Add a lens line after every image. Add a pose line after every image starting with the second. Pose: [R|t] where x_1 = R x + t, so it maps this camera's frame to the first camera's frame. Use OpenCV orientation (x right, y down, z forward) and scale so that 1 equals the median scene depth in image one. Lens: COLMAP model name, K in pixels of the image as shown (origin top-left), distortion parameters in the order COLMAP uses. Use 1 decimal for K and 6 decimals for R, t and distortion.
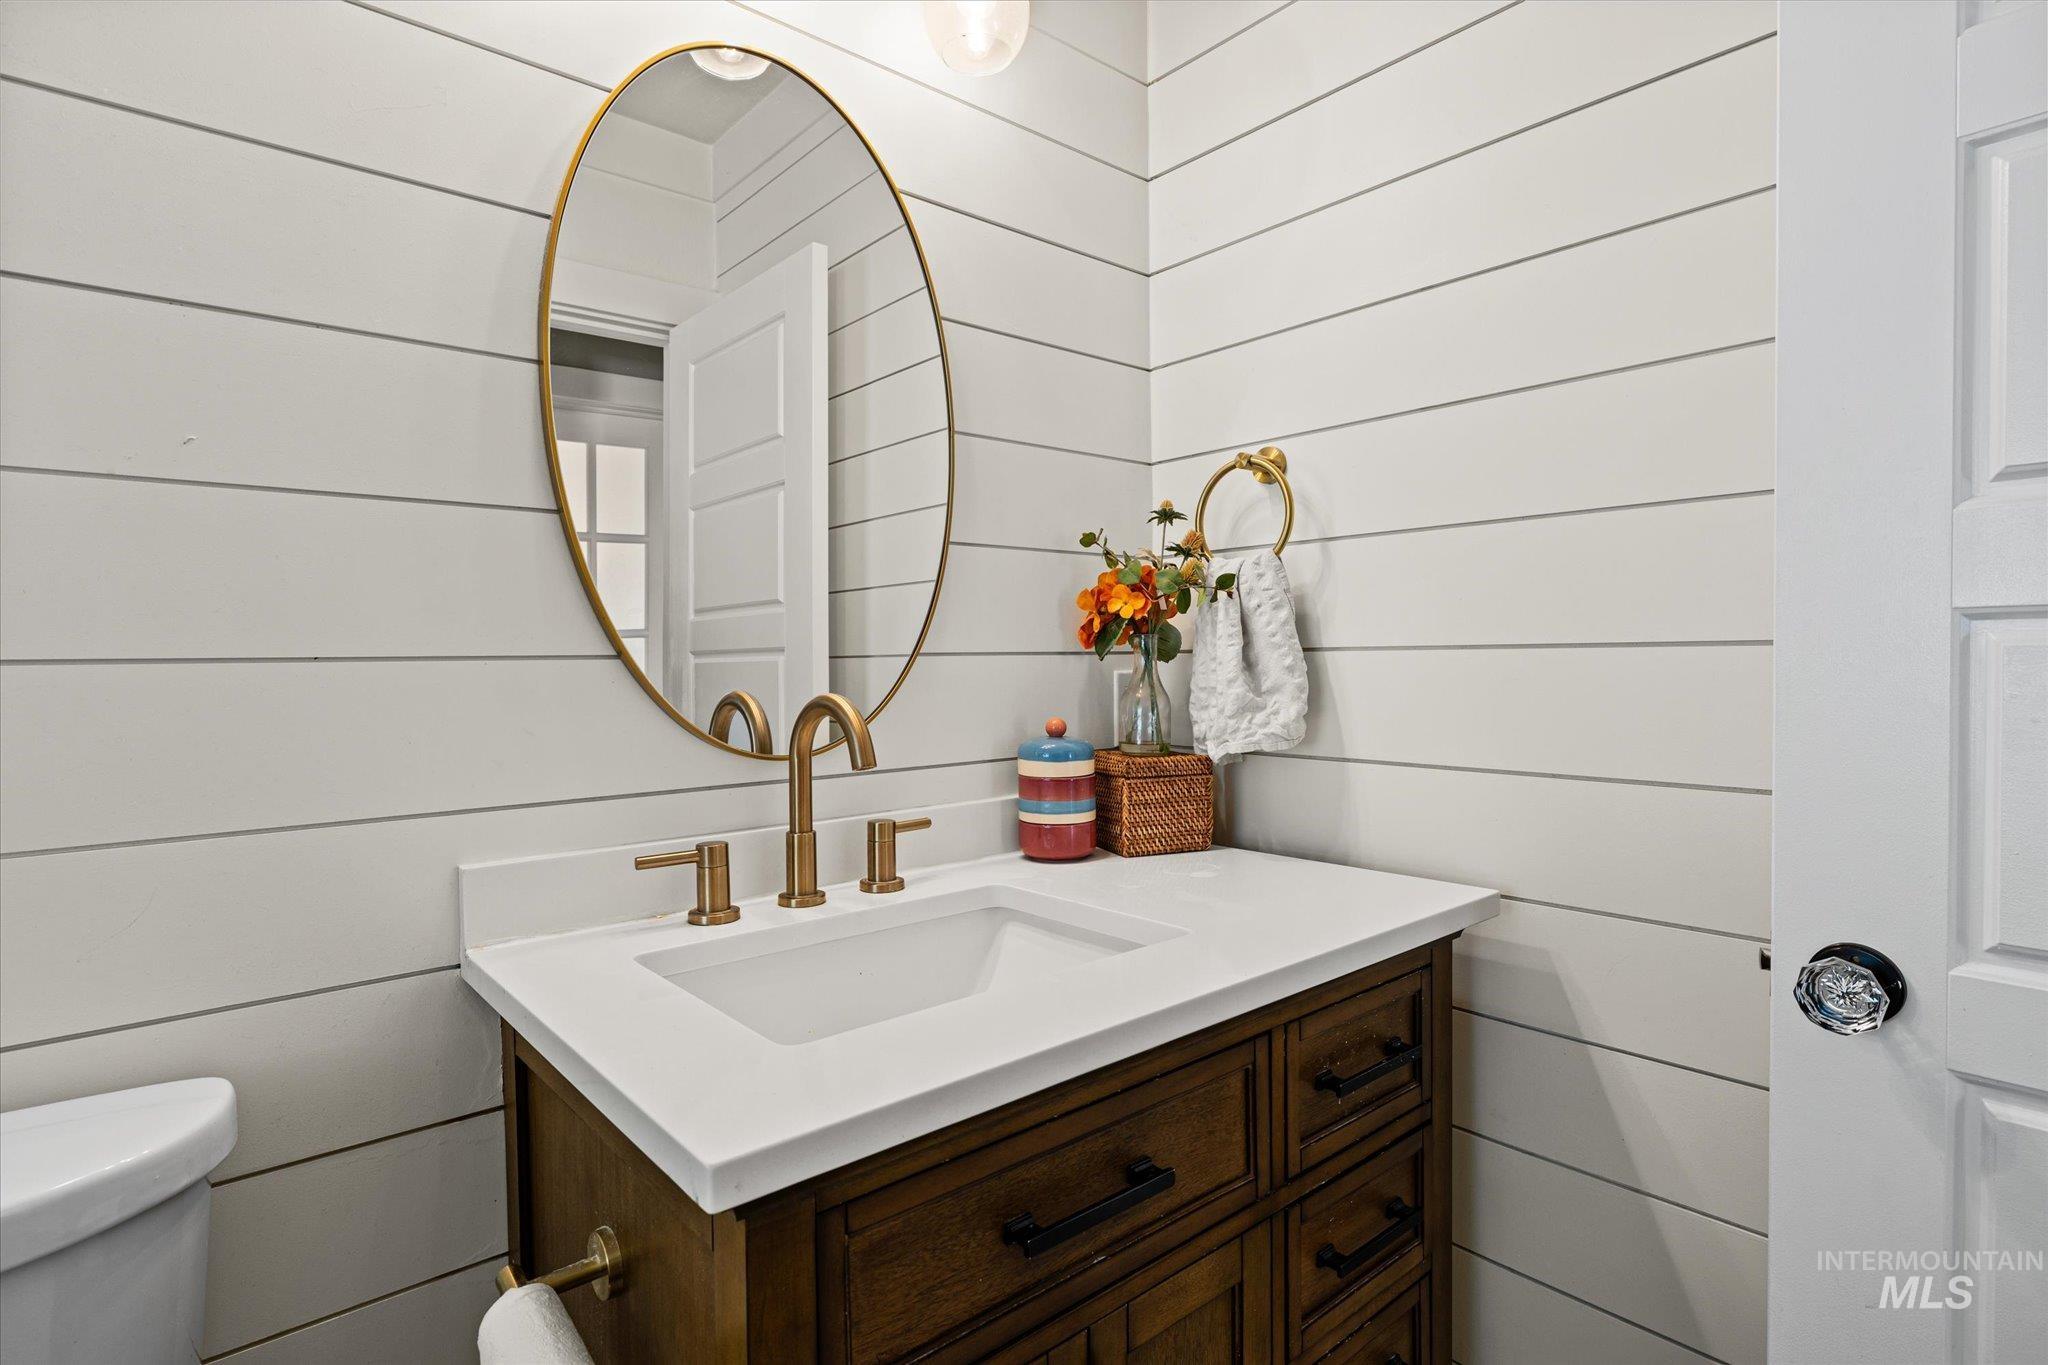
lens RADIAL K [[1051.2, 0, 1026.1], [0, 1051.2, 663.1], [0, 0, 1]] dist [-0.002110, -0.000153]
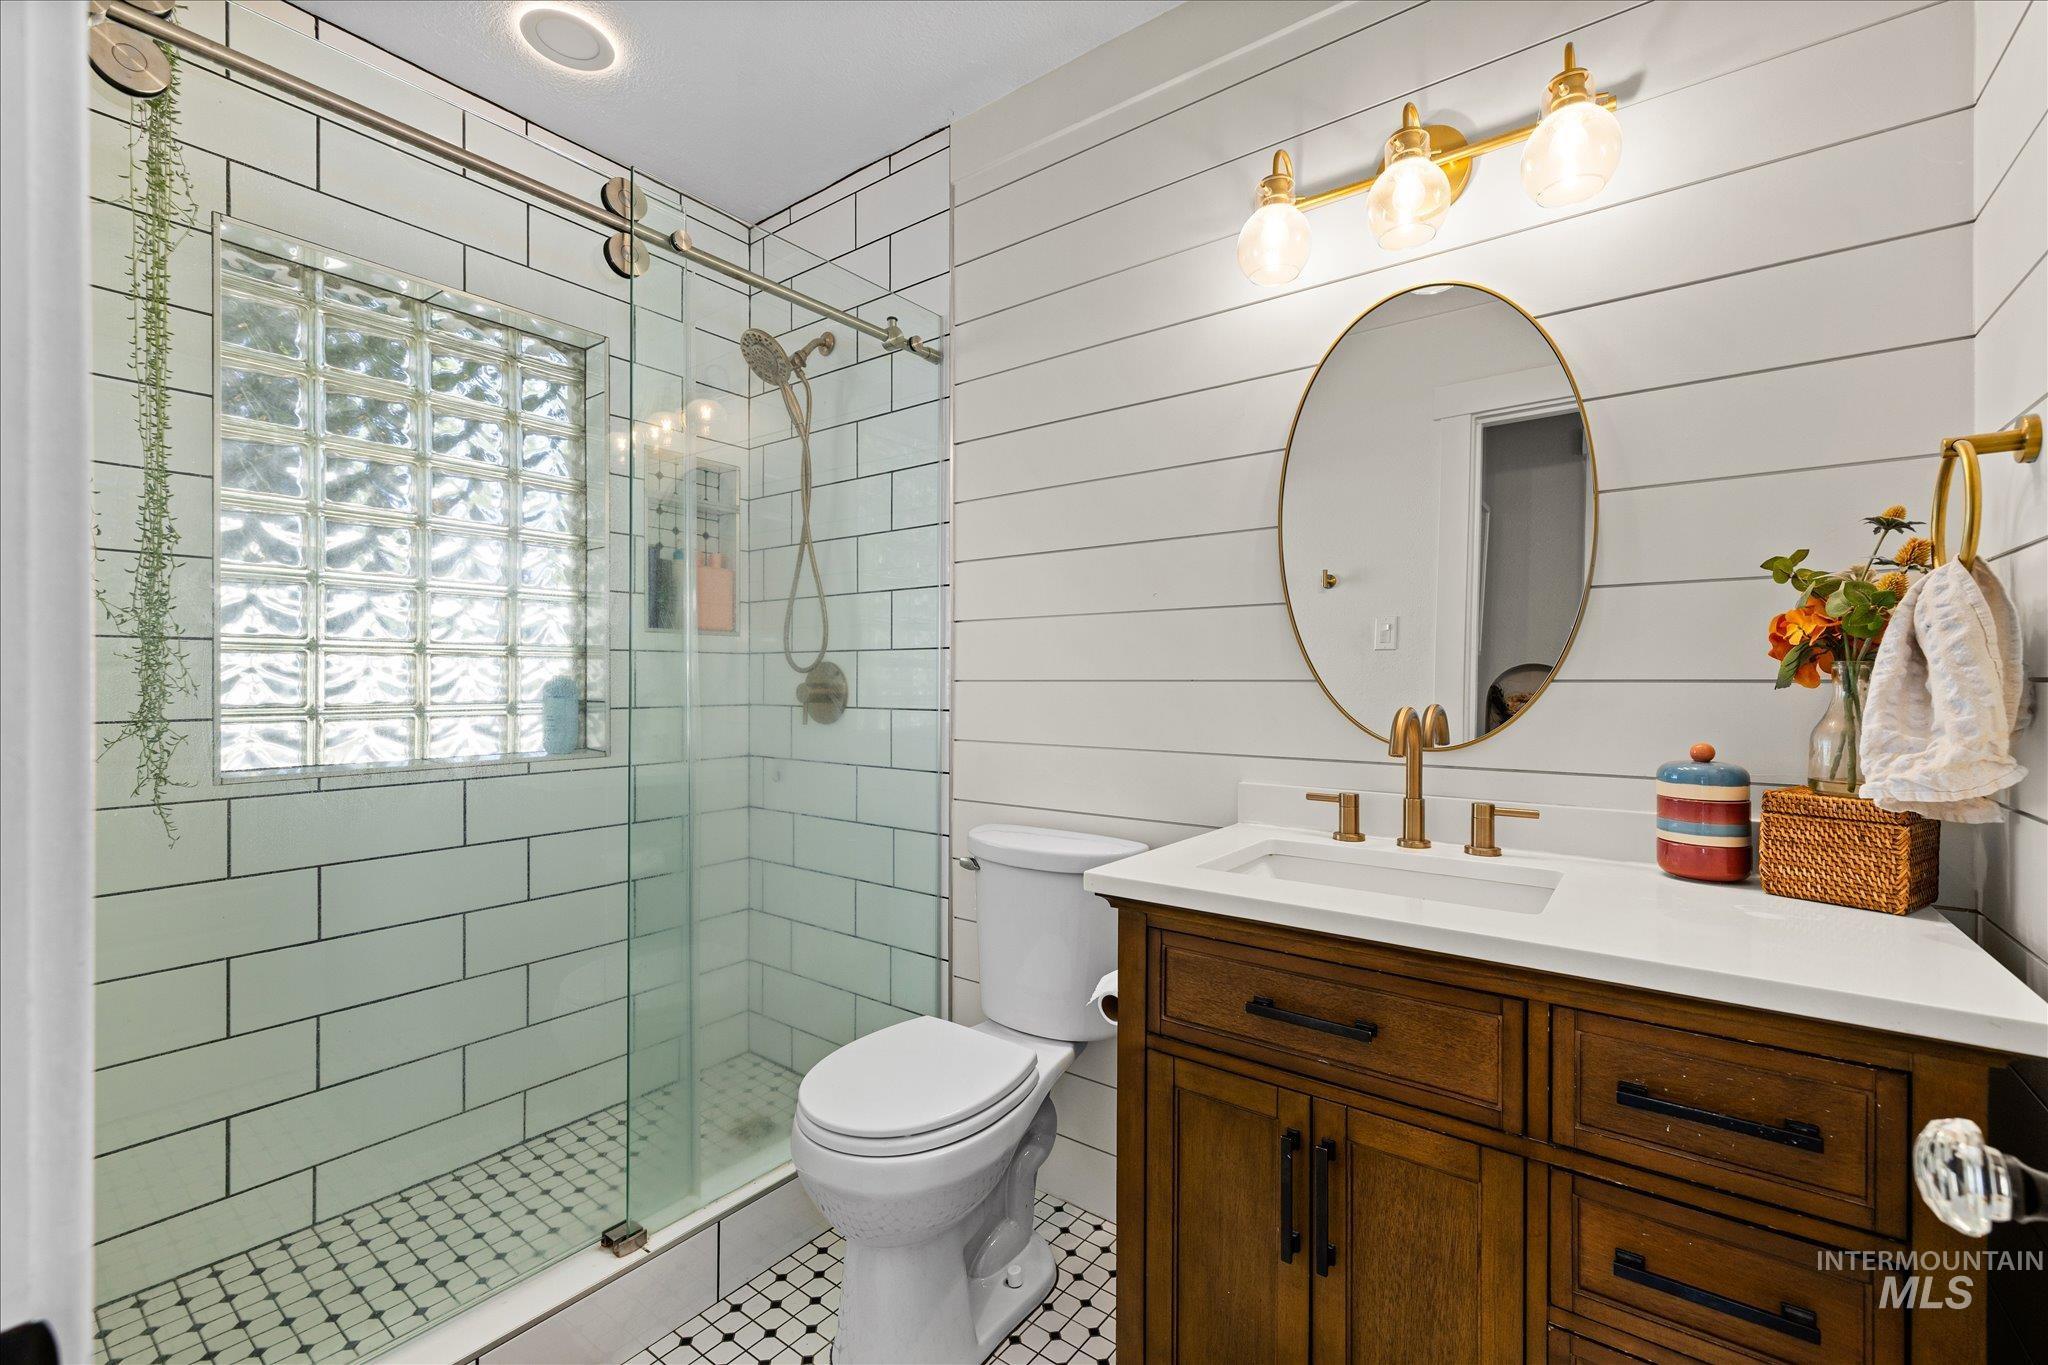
lens RADIAL K [[863.4, 0, 1021.1], [0, 863.4, 685.5], [0, 0, 1]] dist [0.001441, 0.000272]
pose [[0.197297, 0.013934, -0.980245, 0.800507], [-0.012215, 0.999856, 0.011754, -0.007609], [0.980268, 0.009655, 0.197439, 0.183558]]
